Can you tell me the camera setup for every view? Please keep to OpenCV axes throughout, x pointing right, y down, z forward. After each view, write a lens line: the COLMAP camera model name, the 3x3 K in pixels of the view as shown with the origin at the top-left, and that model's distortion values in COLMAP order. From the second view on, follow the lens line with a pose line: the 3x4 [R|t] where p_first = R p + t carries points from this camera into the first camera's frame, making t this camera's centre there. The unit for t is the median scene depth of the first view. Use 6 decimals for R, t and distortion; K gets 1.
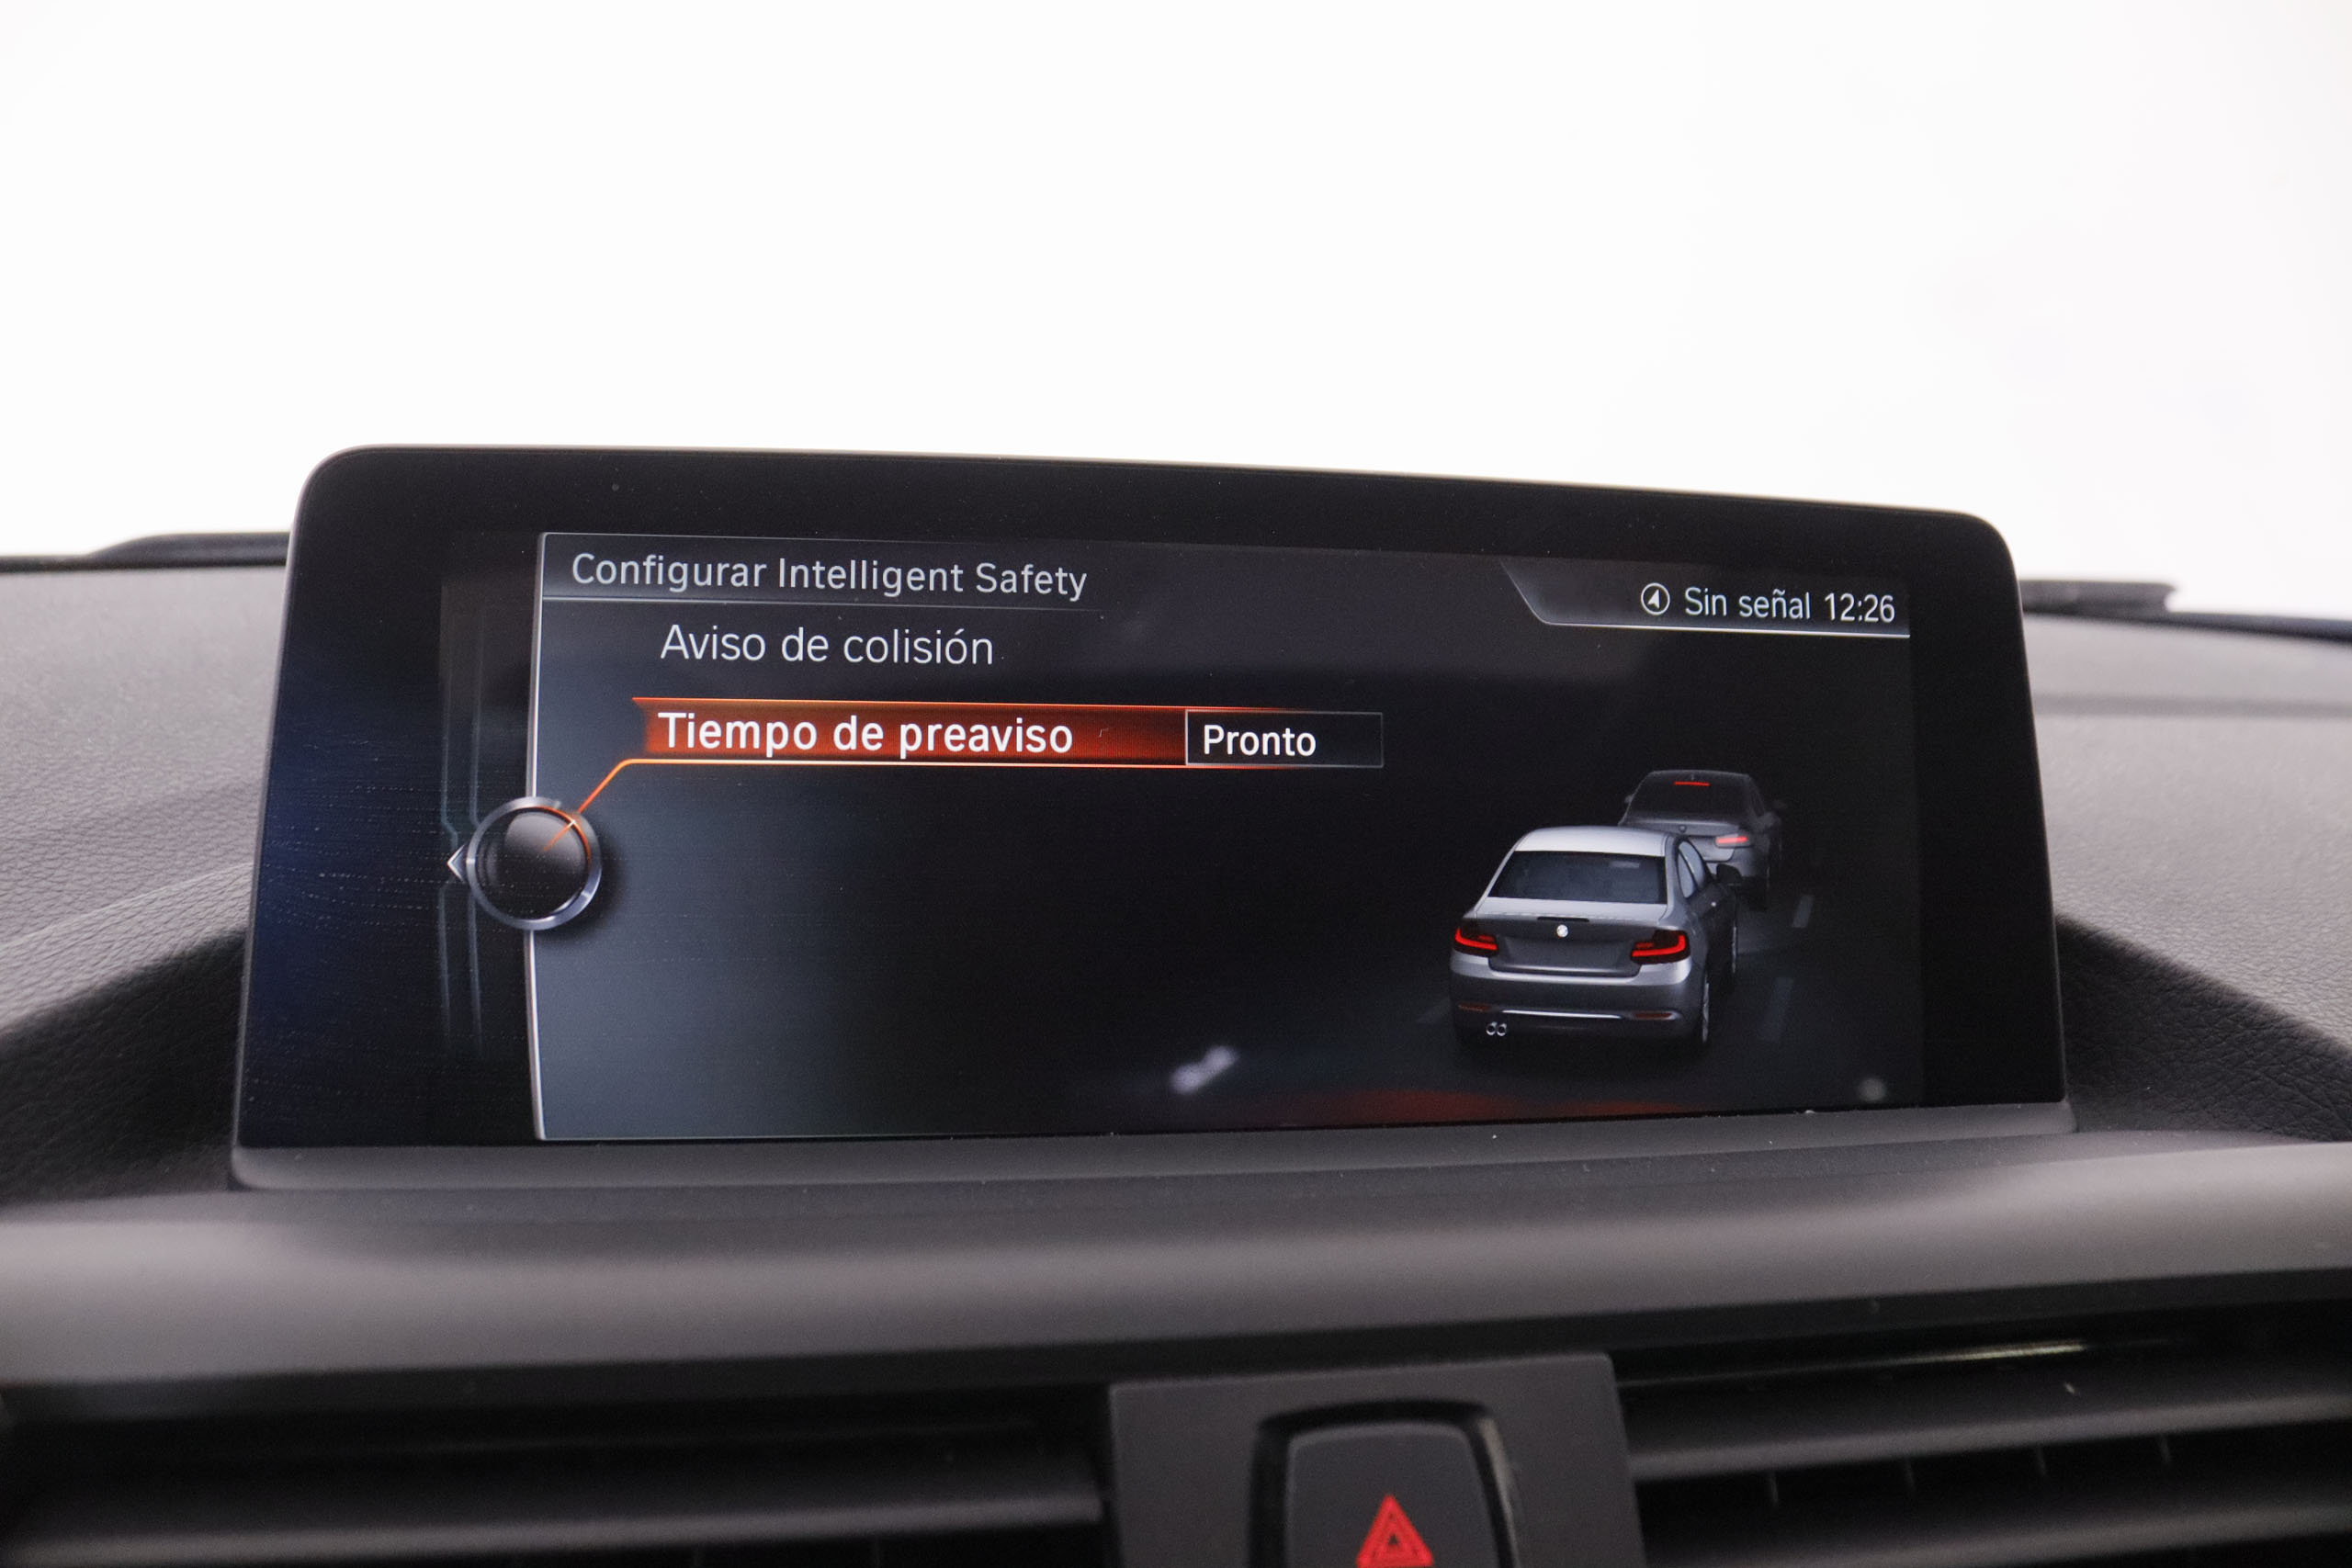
lens RADIAL K [[1985.7, 0, 1257.3], [0, 1985.7, 806.7], [0, 0, 1]] dist [-0.161422, 0.094690]
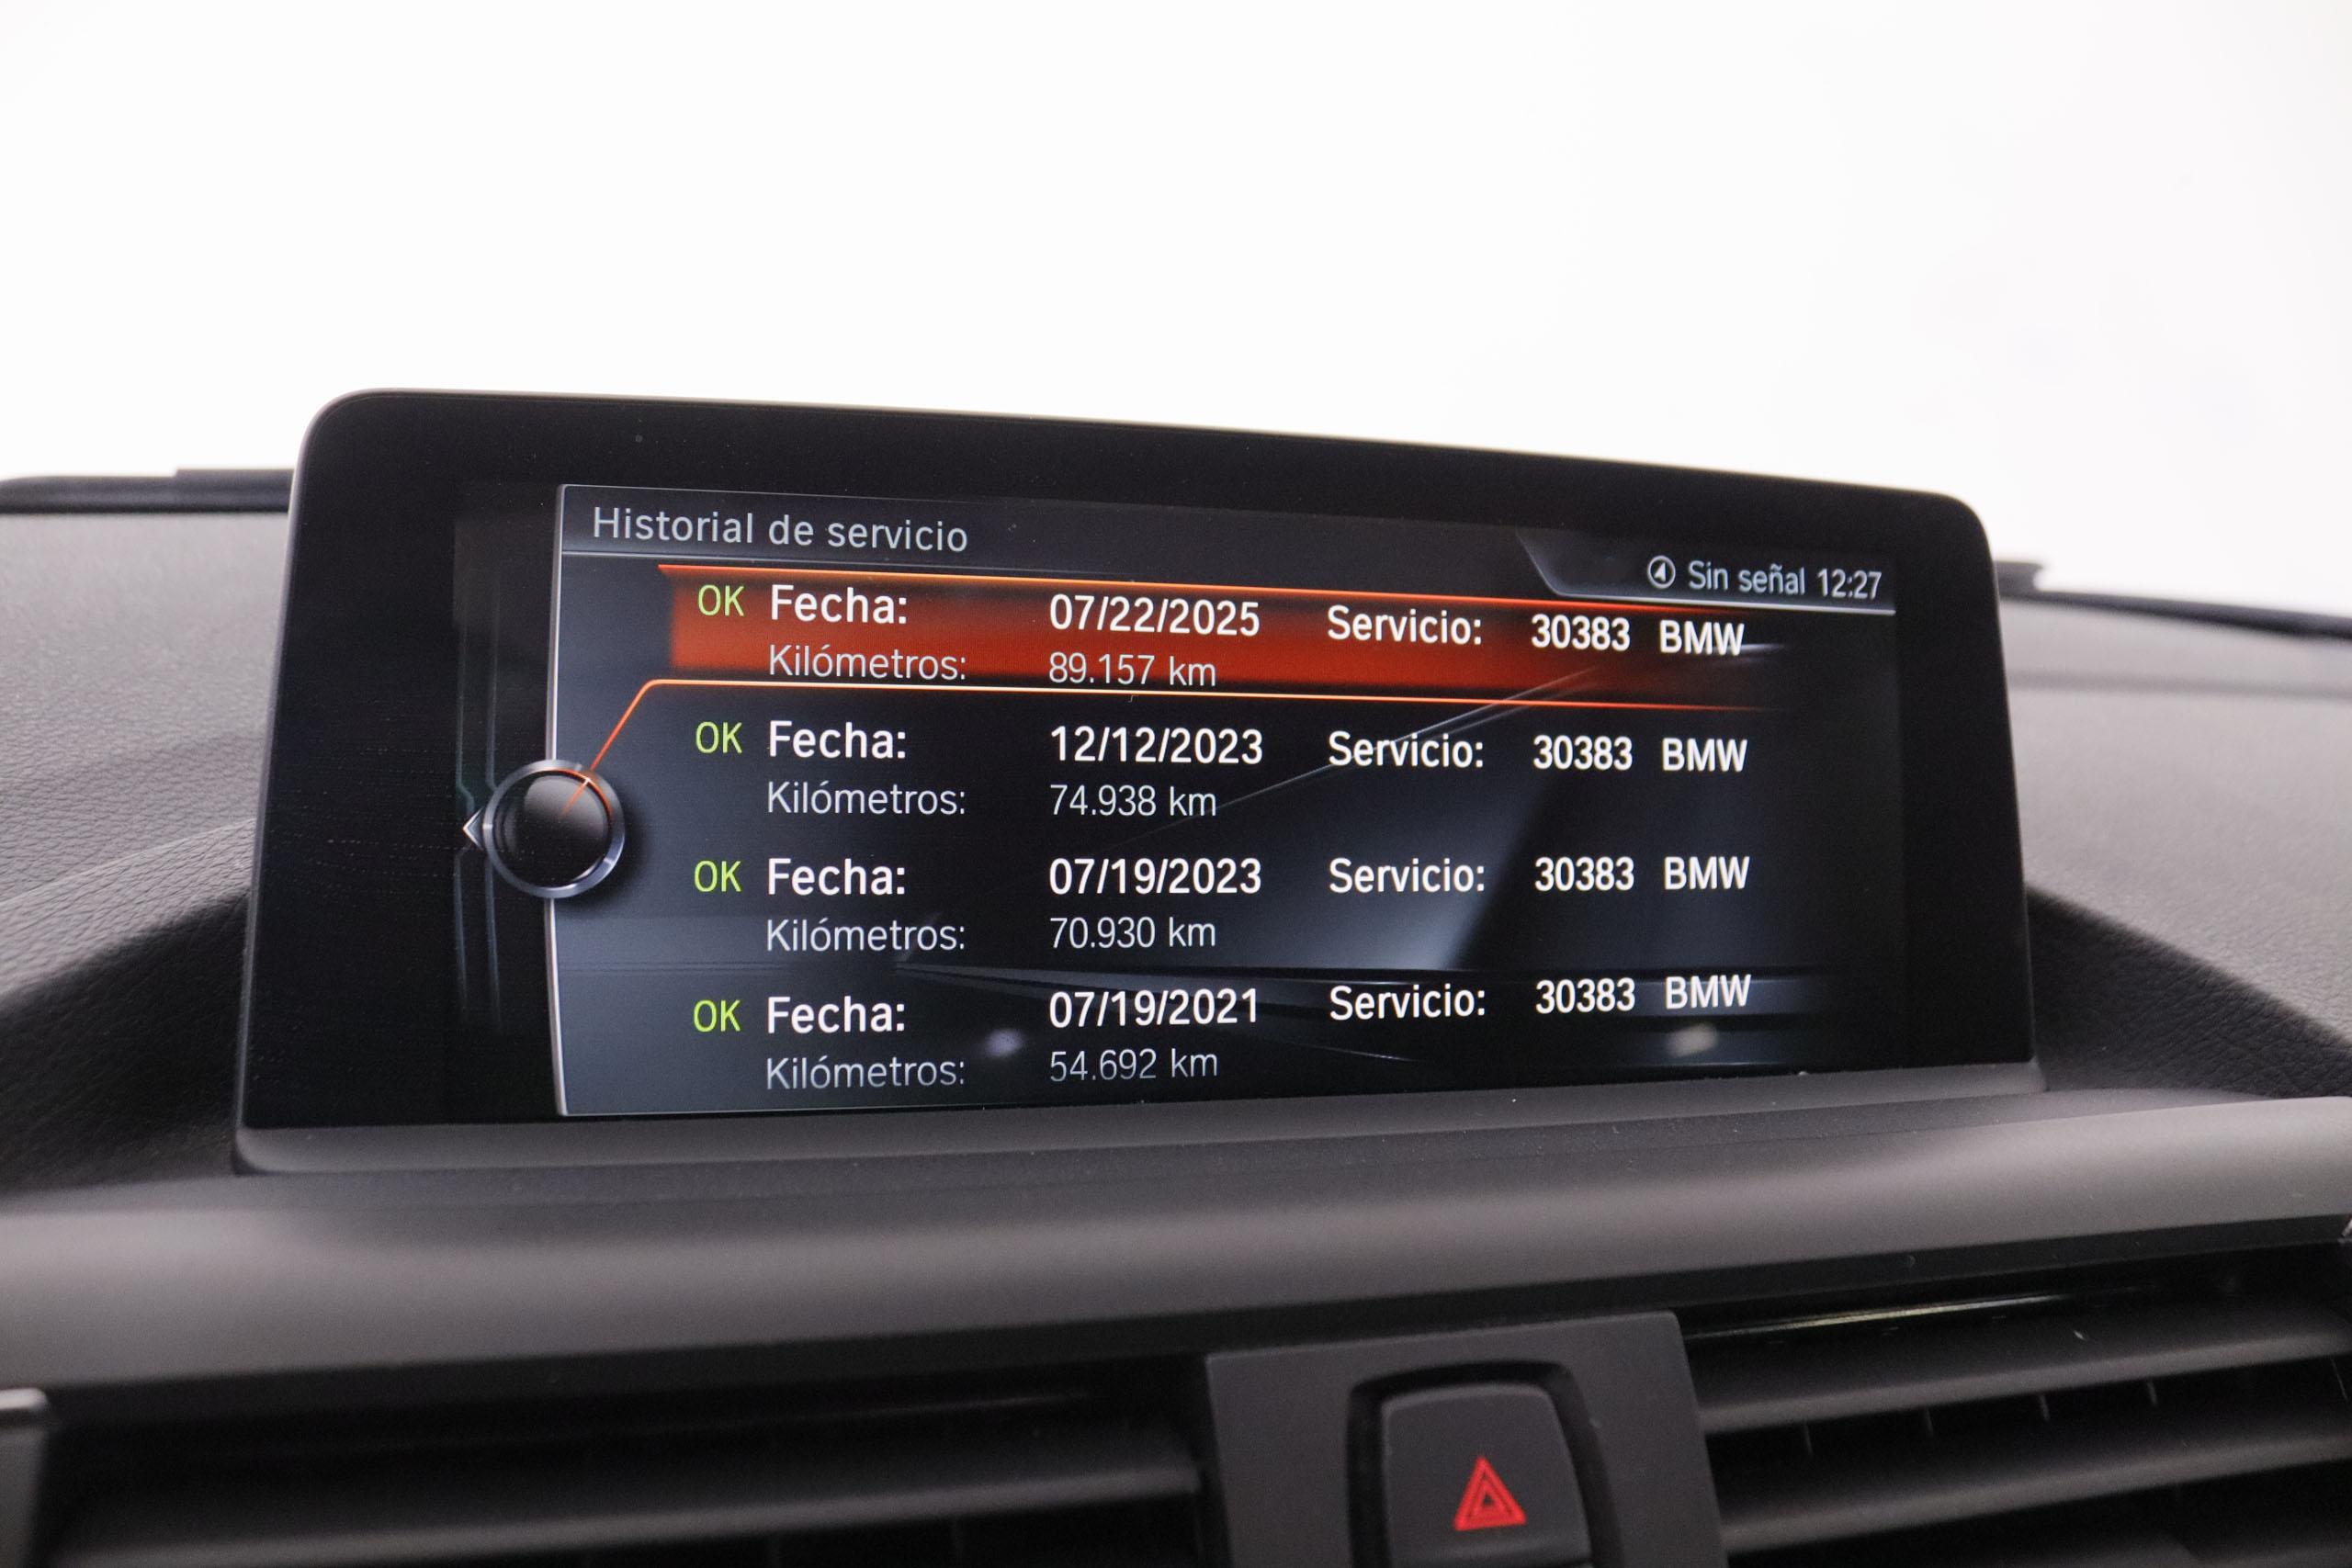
lens RADIAL K [[1985.7, 0, 1265.8], [0, 1985.7, 804.5], [0, 0, 1]] dist [-0.161422, 0.094690]
pose [[0.994736, 0.004663, 0.102362, -0.116004], [-0.006490, 0.999825, 0.017526, -0.002006], [-0.102262, -0.018098, 0.994593, 0.006657]]
